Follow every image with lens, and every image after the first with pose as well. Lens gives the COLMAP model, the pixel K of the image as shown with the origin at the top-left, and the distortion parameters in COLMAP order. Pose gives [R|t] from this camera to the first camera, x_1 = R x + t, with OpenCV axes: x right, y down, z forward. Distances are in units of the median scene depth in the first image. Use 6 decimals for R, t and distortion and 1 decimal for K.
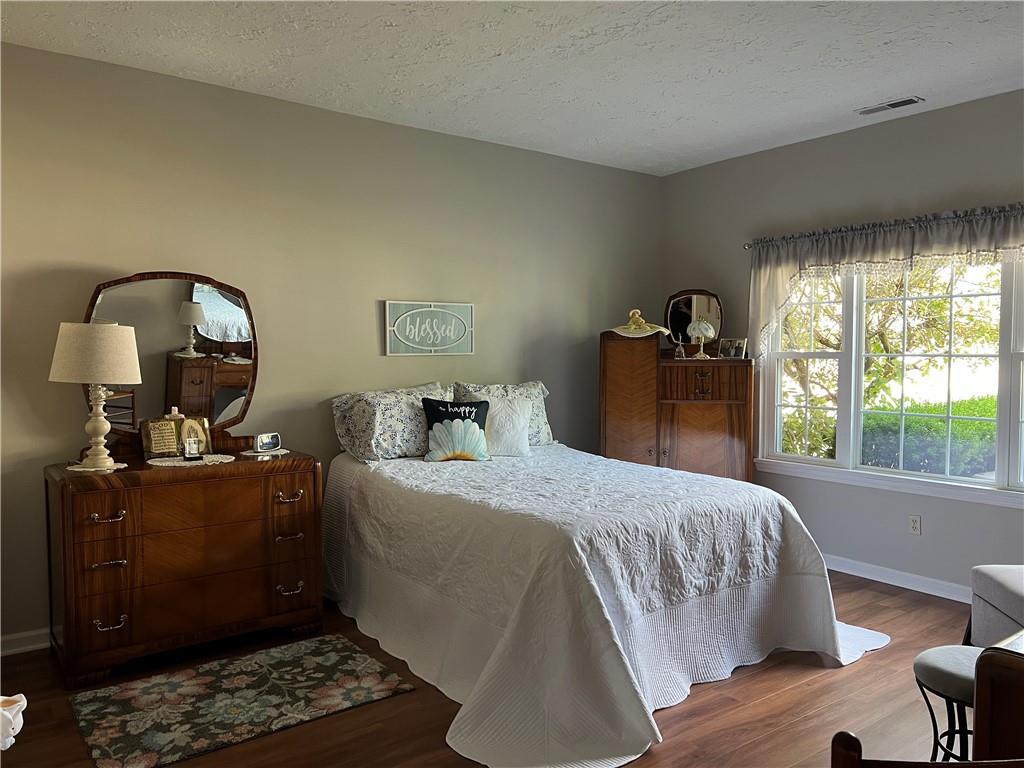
lens RADIAL K [[775.0, 0, 505.9], [0, 775.0, 378.2], [0, 0, 1]] dist [0.077996, -0.082567]
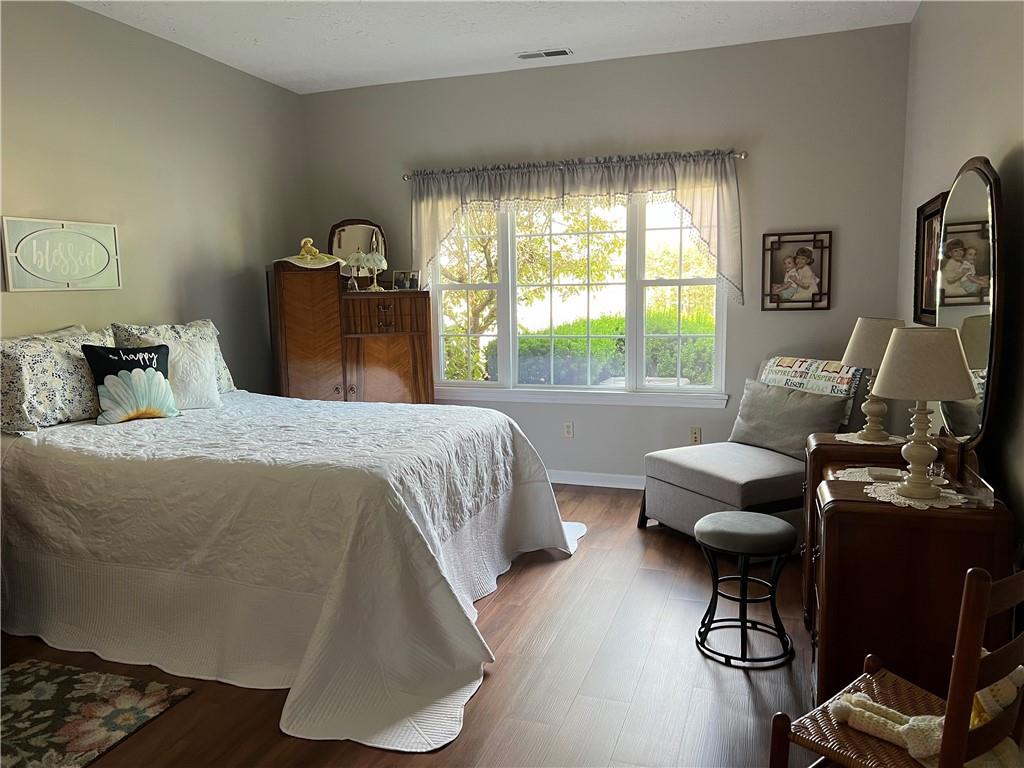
lens RADIAL K [[775.0, 0, 508.3], [0, 775.0, 384.2], [0, 0, 1]] dist [0.077996, -0.082567]
pose [[0.822842, -0.085134, 0.561857, -0.219506], [0.037876, 0.994732, 0.095255, 0.006029], [-0.567007, -0.057099, 0.821732, 0.114244]]
